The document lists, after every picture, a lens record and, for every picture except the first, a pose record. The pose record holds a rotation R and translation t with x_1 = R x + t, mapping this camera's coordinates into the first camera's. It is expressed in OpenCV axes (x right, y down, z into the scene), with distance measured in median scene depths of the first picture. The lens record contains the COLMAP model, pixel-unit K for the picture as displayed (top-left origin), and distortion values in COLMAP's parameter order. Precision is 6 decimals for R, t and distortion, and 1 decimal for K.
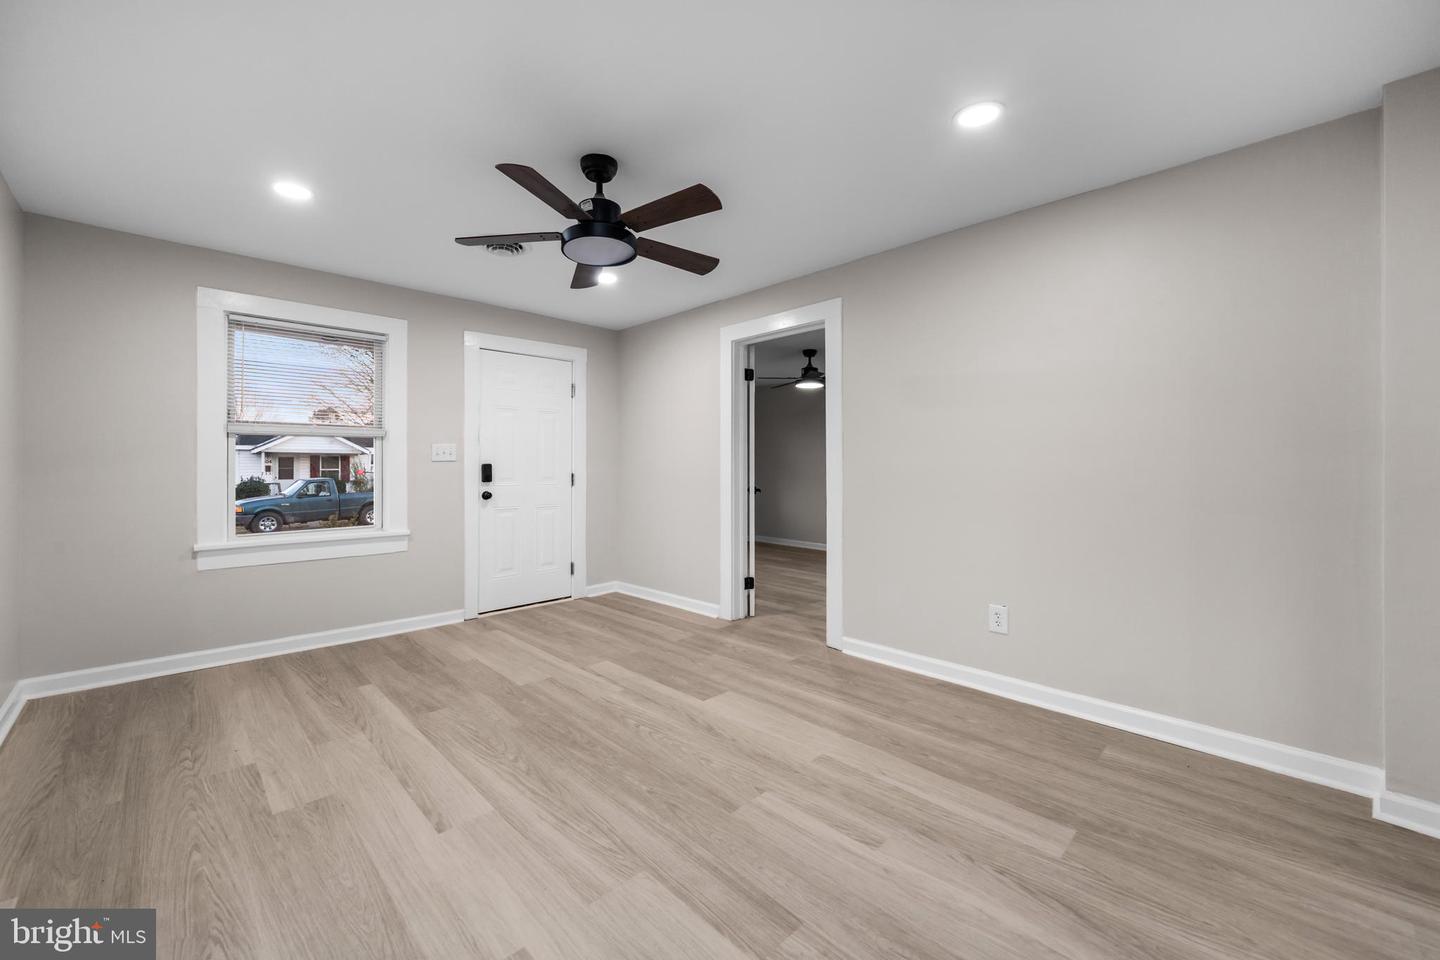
lens RADIAL K [[560.6, 0, 713.0], [0, 560.6, 465.1], [0, 0, 1]] dist [-0.003847, 0.000021]
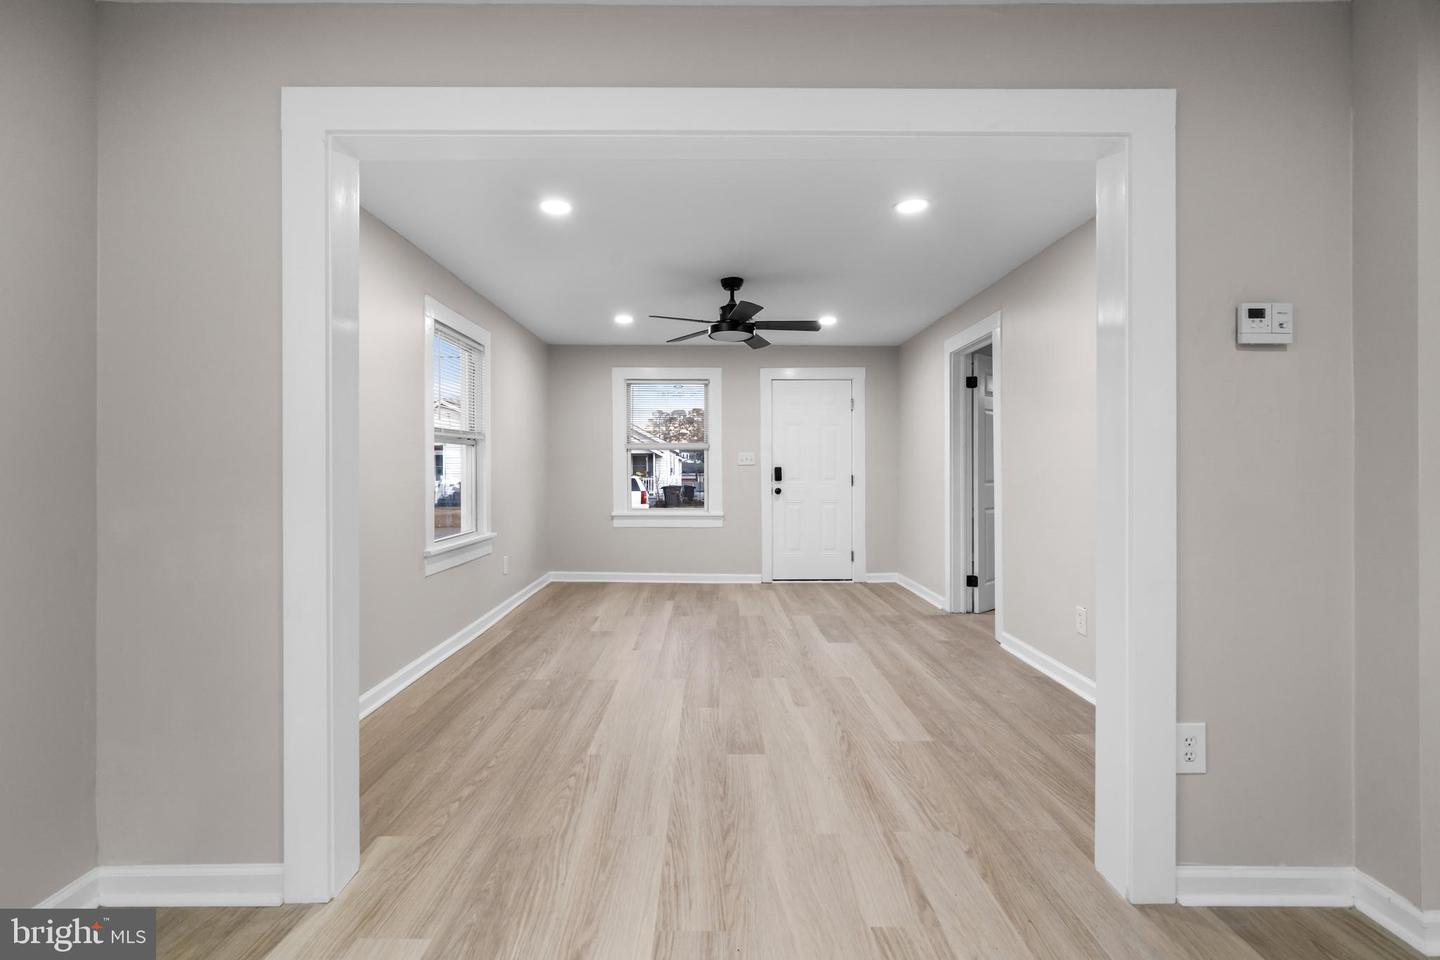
lens RADIAL K [[628.6, 0, 722.2], [0, 628.6, 474.4], [0, 0, 1]] dist [0.003436, 0.000079]
pose [[0.738024, 0.009140, -0.674712, 0.694323], [-0.001473, 0.999928, 0.011934, -0.003072], [0.674773, -0.007814, 0.737984, -0.247964]]
